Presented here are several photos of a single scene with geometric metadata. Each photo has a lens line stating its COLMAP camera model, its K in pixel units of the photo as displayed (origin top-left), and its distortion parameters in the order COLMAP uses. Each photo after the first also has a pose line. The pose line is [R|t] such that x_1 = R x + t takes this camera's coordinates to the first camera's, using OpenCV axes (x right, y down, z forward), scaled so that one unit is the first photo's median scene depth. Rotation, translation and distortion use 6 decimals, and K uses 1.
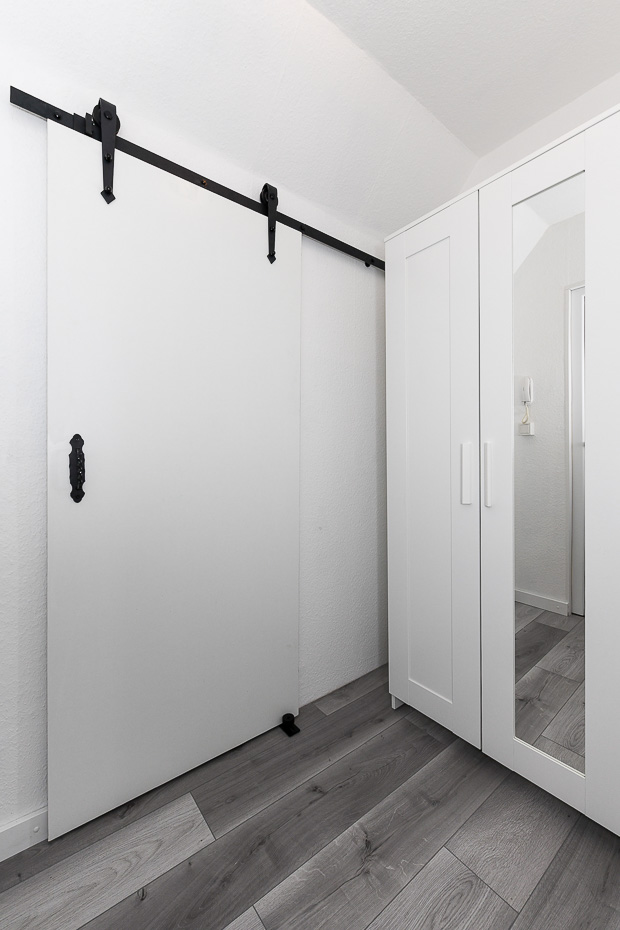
lens RADIAL K [[386.4, 0, 310.5], [0, 386.4, 463.8], [0, 0, 1]] dist [0.001513, 0.000291]
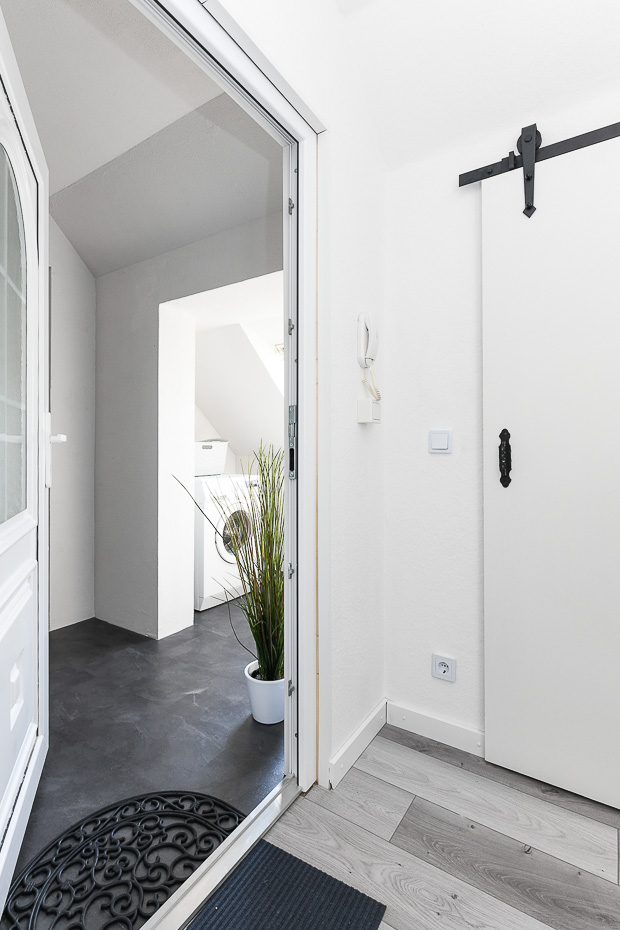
lens RADIAL K [[441.3, 0, 310.4], [0, 441.3, 458.5], [0, 0, 1]] dist [-0.000051, 0.000549]
pose [[0.325400, 0.015346, -0.945452, 0.467108], [-0.012114, 0.999854, 0.012060, 0.004285], [0.945499, 0.007529, 0.325538, 0.009096]]
